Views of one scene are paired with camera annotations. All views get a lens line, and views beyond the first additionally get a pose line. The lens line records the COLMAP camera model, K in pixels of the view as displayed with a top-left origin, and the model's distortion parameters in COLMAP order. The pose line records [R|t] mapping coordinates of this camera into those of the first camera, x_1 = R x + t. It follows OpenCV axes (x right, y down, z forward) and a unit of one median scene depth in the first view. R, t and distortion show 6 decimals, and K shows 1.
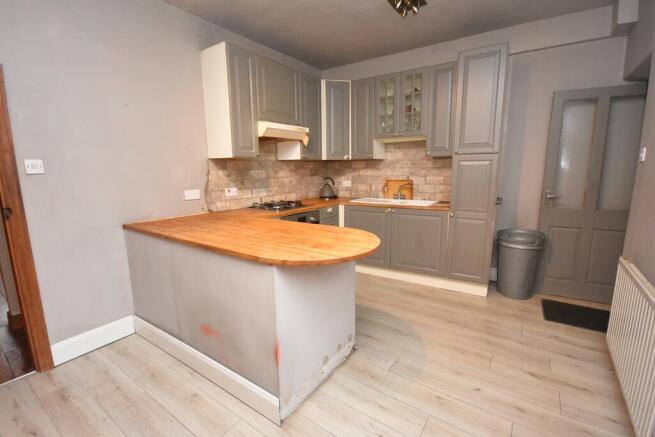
lens RADIAL K [[298.2, 0, 332.1], [0, 298.2, 219.9], [0, 0, 1]] dist [-0.004405, -0.001400]
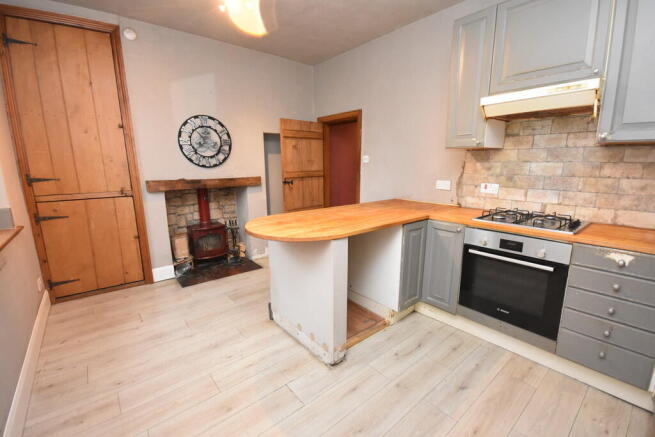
lens RADIAL K [[298.2, 0, 328.8], [0, 298.2, 218.6], [0, 0, 1]] dist [-0.004405, -0.001400]
pose [[-0.280656, 0.191557, -0.940499, 0.545573], [-0.154525, 0.958082, 0.241251, -0.134054], [0.947288, 0.213039, -0.239291, 0.732558]]
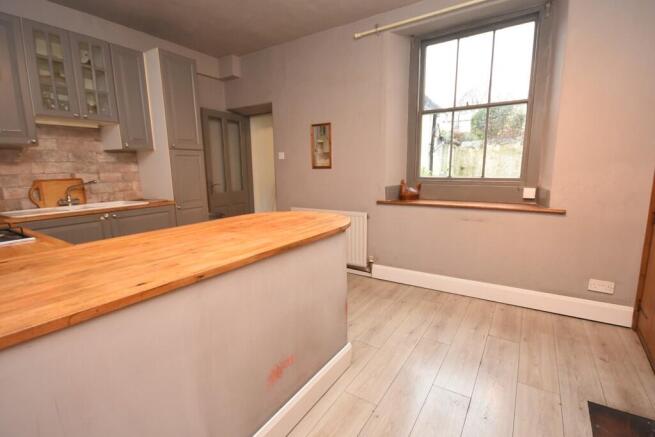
lens RADIAL K [[298.2, 0, 332.9], [0, 298.2, 216.9], [0, 0, 1]] dist [-0.004405, -0.001400]
pose [[-0.031151, -0.152724, 0.987778, -0.589848], [0.184714, 0.970356, 0.155855, -0.042416], [-0.982299, 0.187311, -0.002017, 0.442045]]
